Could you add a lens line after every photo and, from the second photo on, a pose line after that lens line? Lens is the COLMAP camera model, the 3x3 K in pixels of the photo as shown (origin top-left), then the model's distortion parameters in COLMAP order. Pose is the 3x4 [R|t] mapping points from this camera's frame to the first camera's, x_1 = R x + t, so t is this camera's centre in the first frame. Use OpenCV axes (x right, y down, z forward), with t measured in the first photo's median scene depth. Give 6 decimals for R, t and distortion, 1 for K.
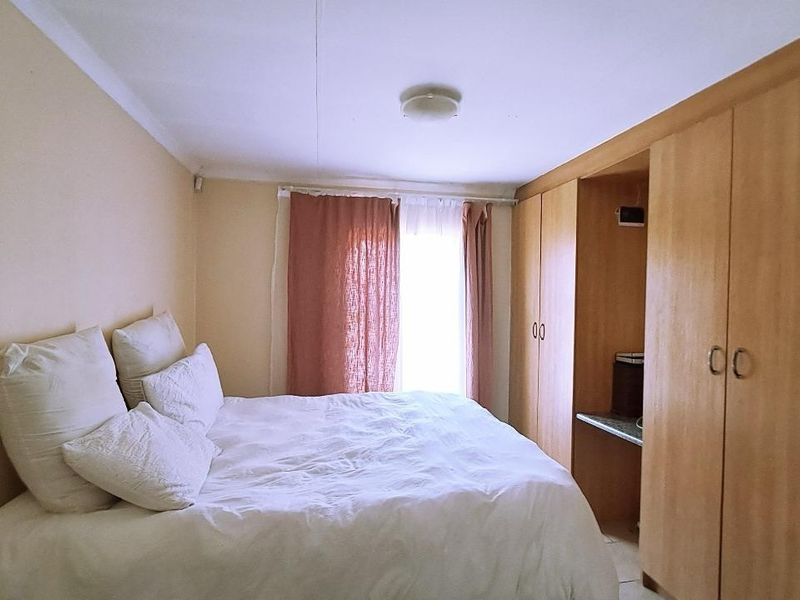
lens RADIAL K [[422.9, 0, 400.0], [0, 422.9, 301.1], [0, 0, 1]] dist [0.003262, -0.002337]
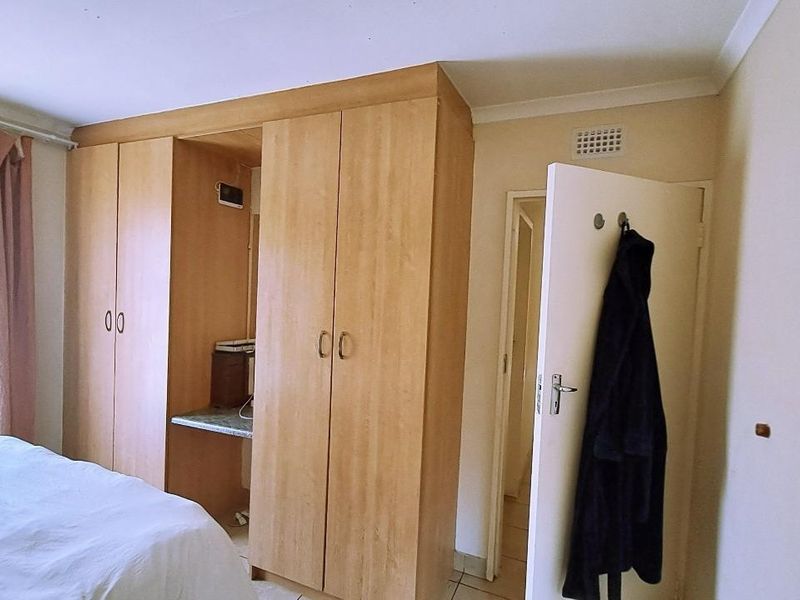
lens RADIAL K [[422.9, 0, 404.1], [0, 422.9, 305.7], [0, 0, 1]] dist [0.003262, -0.002337]
pose [[0.562662, -0.019095, 0.826467, -0.020041], [-0.025281, 0.998868, 0.040290, -0.004694], [-0.826301, -0.043563, 0.561542, 0.170238]]
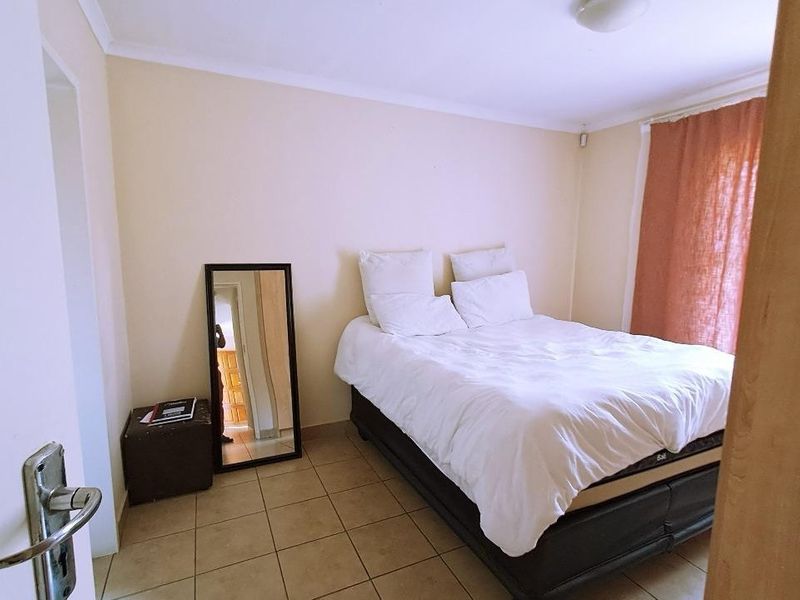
lens RADIAL K [[422.9, 0, 401.7], [0, 422.9, 301.1], [0, 0, 1]] dist [0.003262, -0.002337]
pose [[0.237851, 0.119375, -0.963938, 0.774596], [-0.018132, 0.992792, 0.118475, 0.045326], [0.971132, -0.010702, 0.238301, 0.301262]]
